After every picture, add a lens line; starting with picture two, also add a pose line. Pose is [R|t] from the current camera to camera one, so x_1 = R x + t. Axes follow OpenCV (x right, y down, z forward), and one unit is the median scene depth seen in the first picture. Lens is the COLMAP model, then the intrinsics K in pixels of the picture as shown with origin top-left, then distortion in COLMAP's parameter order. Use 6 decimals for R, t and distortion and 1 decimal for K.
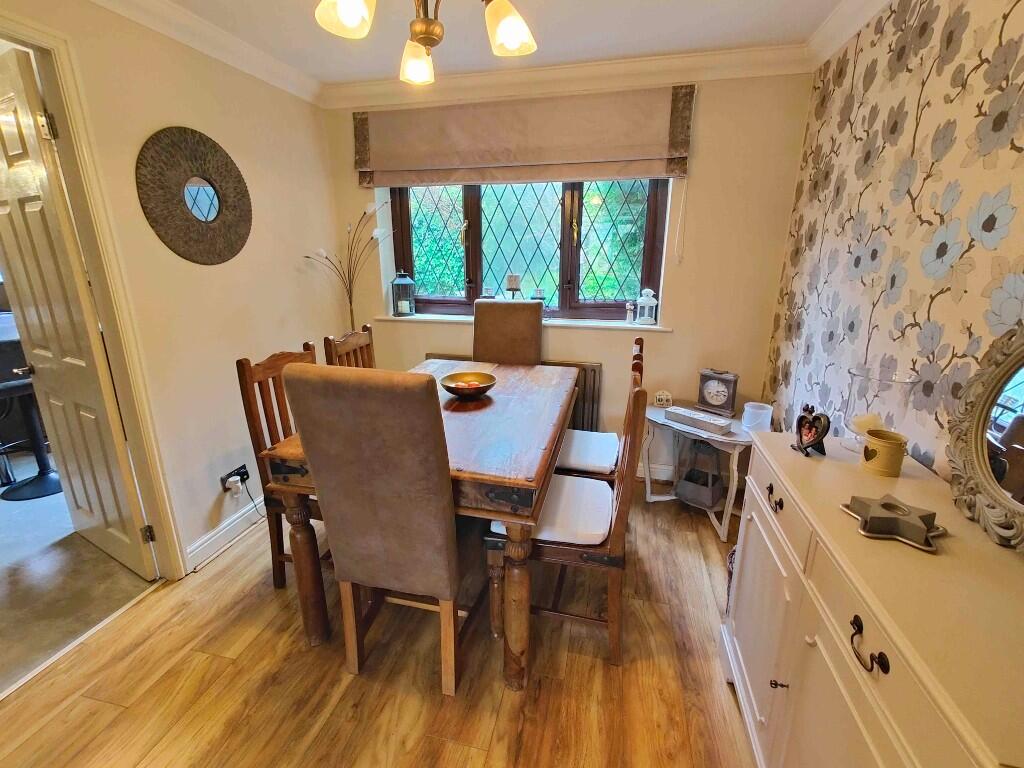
lens RADIAL K [[452.9, 0, 511.1], [0, 452.9, 380.6], [0, 0, 1]] dist [0.007198, -0.000457]
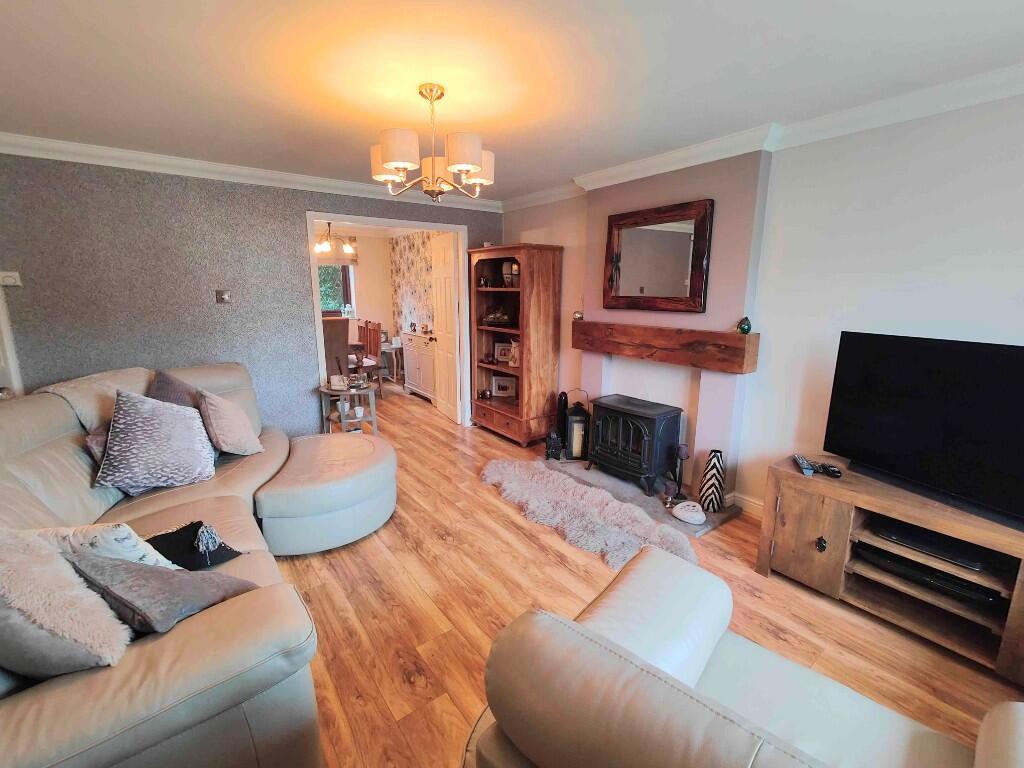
lens RADIAL K [[452.9, 0, 511.1], [0, 452.9, 380.6], [0, 0, 1]] dist [0.007198, -0.000457]
pose [[0.645137, -0.155529, 0.748070, -1.520404], [0.209061, 0.977633, 0.022962, 0.497733], [-0.734909, 0.141579, 0.663223, -1.859874]]
